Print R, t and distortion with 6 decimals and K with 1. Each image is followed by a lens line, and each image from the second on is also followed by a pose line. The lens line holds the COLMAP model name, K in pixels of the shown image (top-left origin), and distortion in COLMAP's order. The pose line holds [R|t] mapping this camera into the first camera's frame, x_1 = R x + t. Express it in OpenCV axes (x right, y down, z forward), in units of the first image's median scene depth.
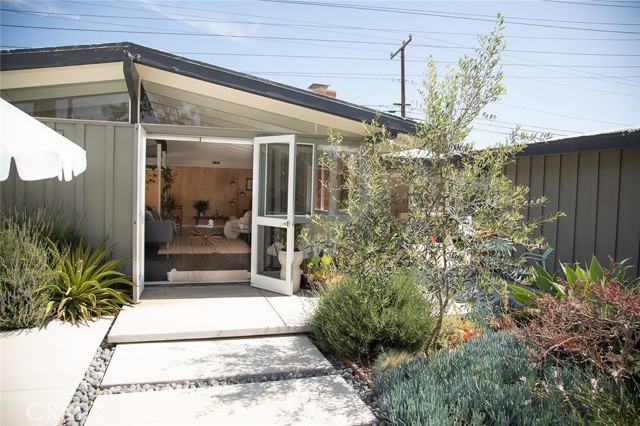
lens RADIAL K [[492.6, 0, 319.9], [0, 492.6, 213.1], [0, 0, 1]] dist [-0.027141, 0.003910]
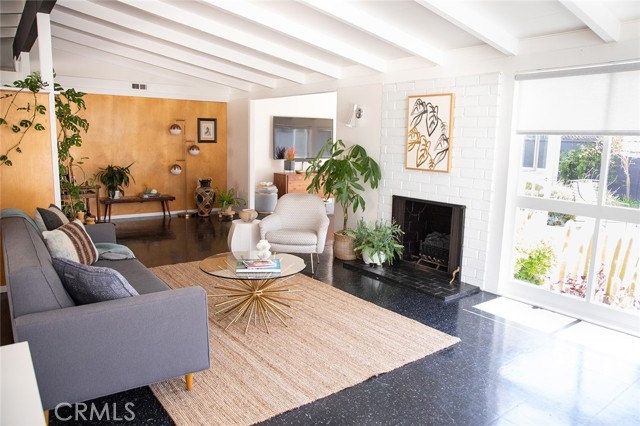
lens RADIAL K [[492.6, 0, 321.0], [0, 492.6, 212.5], [0, 0, 1]] dist [-0.027141, 0.003910]
pose [[0.944564, -0.056582, 0.323414, -0.206005], [0.018900, 0.992776, 0.118487, -0.032566], [-0.327782, -0.105806, 0.938810, 0.476613]]
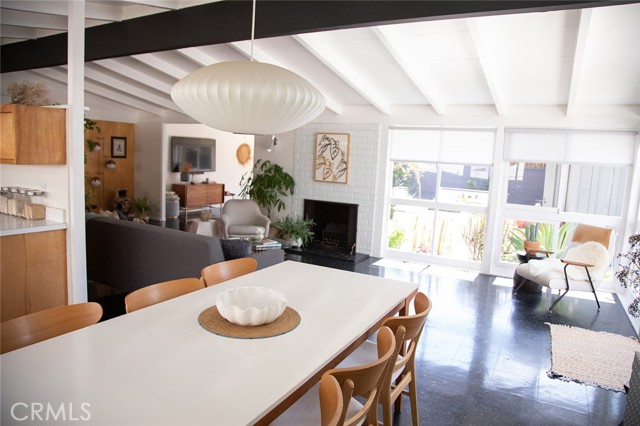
lens RADIAL K [[492.6, 0, 318.4], [0, 492.6, 214.9], [0, 0, 1]] dist [-0.027141, 0.003910]
pose [[0.725568, -0.078918, 0.683610, -0.391425], [0.004451, 0.993920, 0.110018, -0.042544], [-0.688136, -0.076783, 0.721508, 0.406372]]
